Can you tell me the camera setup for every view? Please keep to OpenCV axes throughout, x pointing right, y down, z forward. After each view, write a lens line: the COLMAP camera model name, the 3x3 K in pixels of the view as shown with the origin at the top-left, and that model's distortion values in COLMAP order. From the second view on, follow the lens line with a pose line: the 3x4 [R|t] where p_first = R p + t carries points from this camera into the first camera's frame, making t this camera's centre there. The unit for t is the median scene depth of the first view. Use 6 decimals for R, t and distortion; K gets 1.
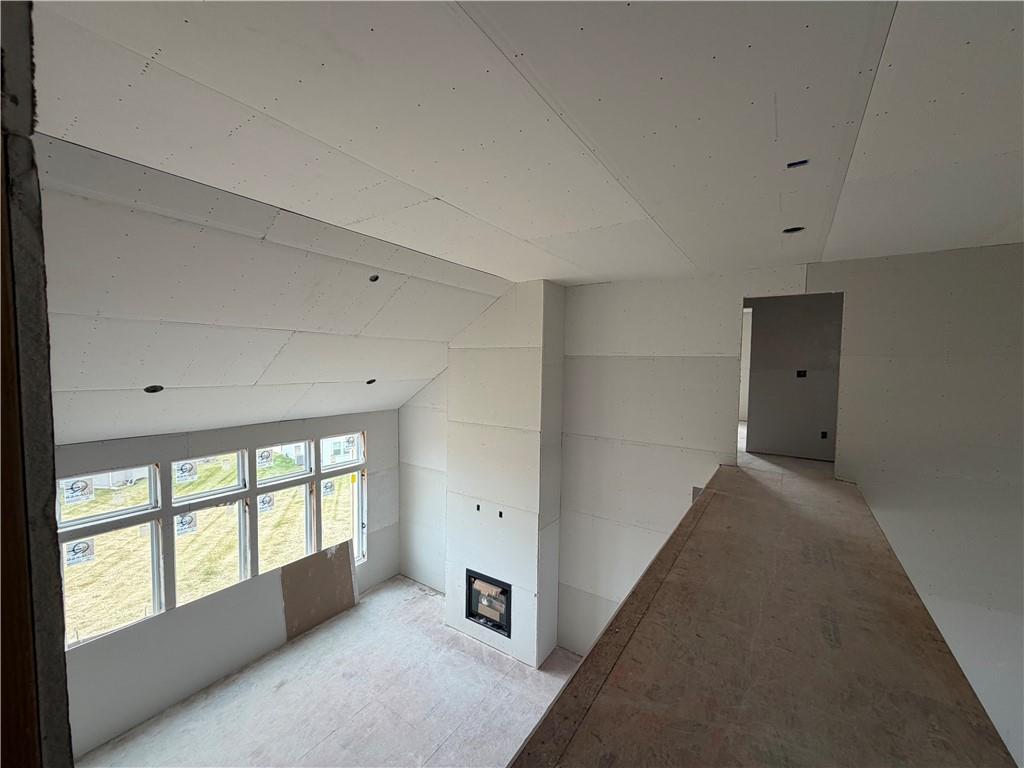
lens RADIAL K [[408.0, 0, 510.5], [0, 408.0, 384.8], [0, 0, 1]] dist [-0.000135, 0.000288]
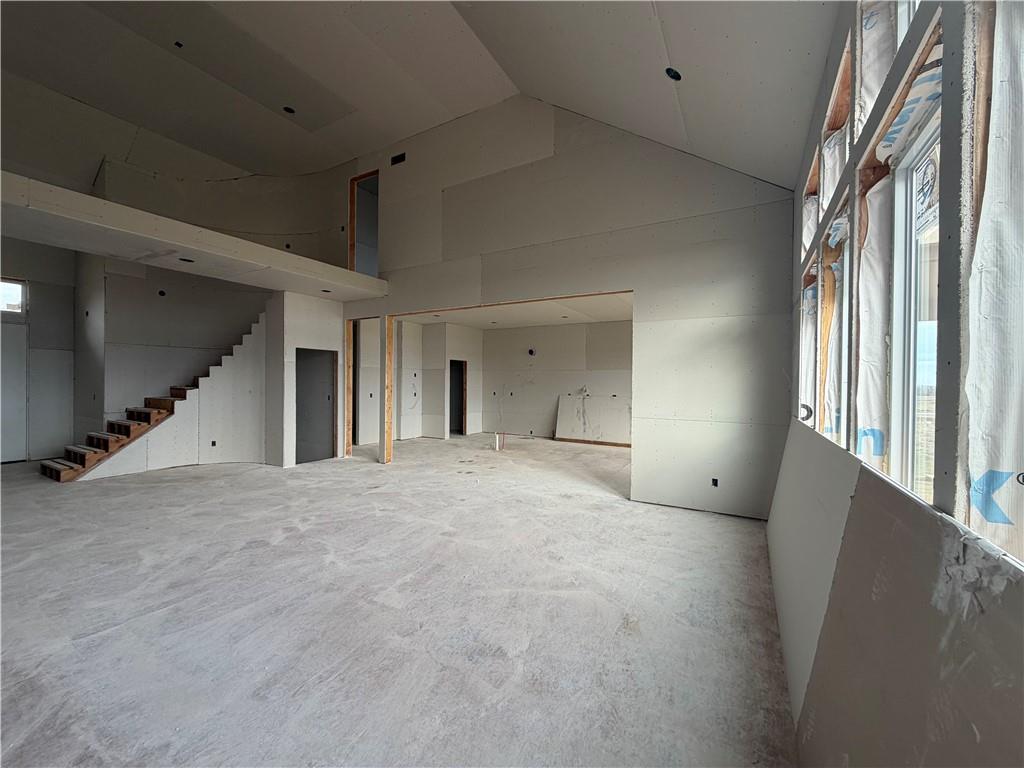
lens RADIAL K [[408.0, 0, 510.5], [0, 408.0, 384.8], [0, 0, 1]] dist [-0.000135, 0.000288]
pose [[-0.997128, -0.024128, -0.071791, -0.339442], [-0.028257, 0.997970, 0.057068, 0.389198], [0.070268, 0.058933, -0.995786, 1.210706]]
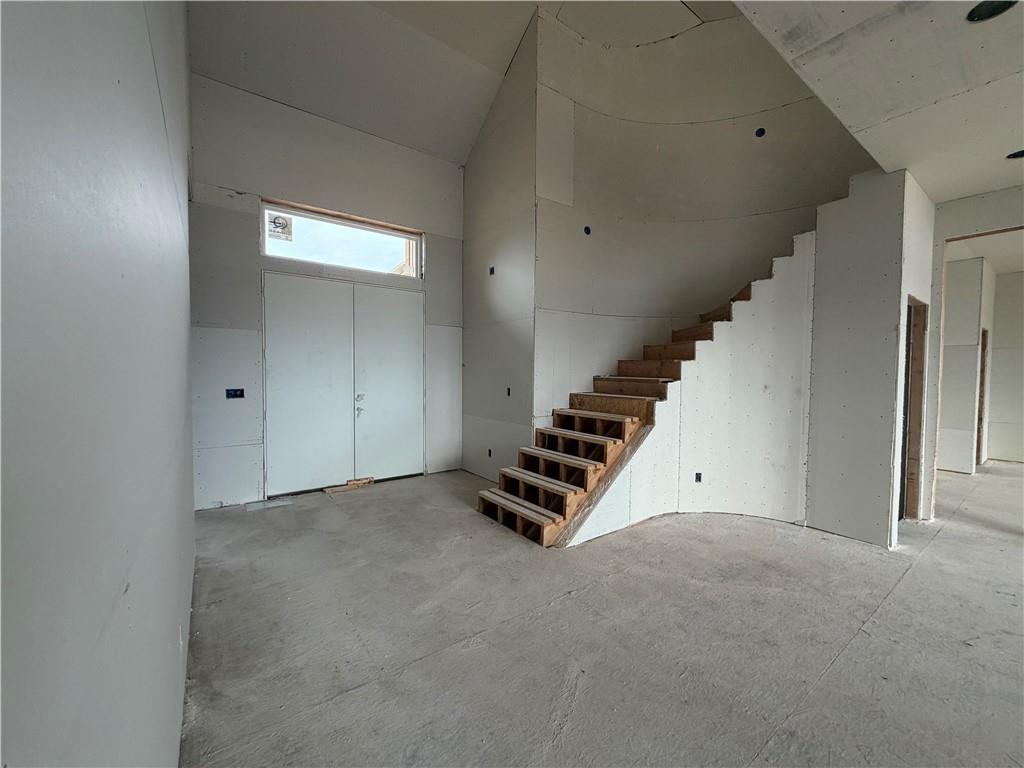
lens RADIAL K [[408.0, 0, 510.5], [0, 408.0, 384.8], [0, 0, 1]] dist [-0.000135, 0.000288]
pose [[-0.941503, -0.034465, 0.335237, 0.434942], [-0.003789, 0.995777, 0.091731, 0.435285], [-0.336983, 0.085095, -0.937657, 0.742751]]
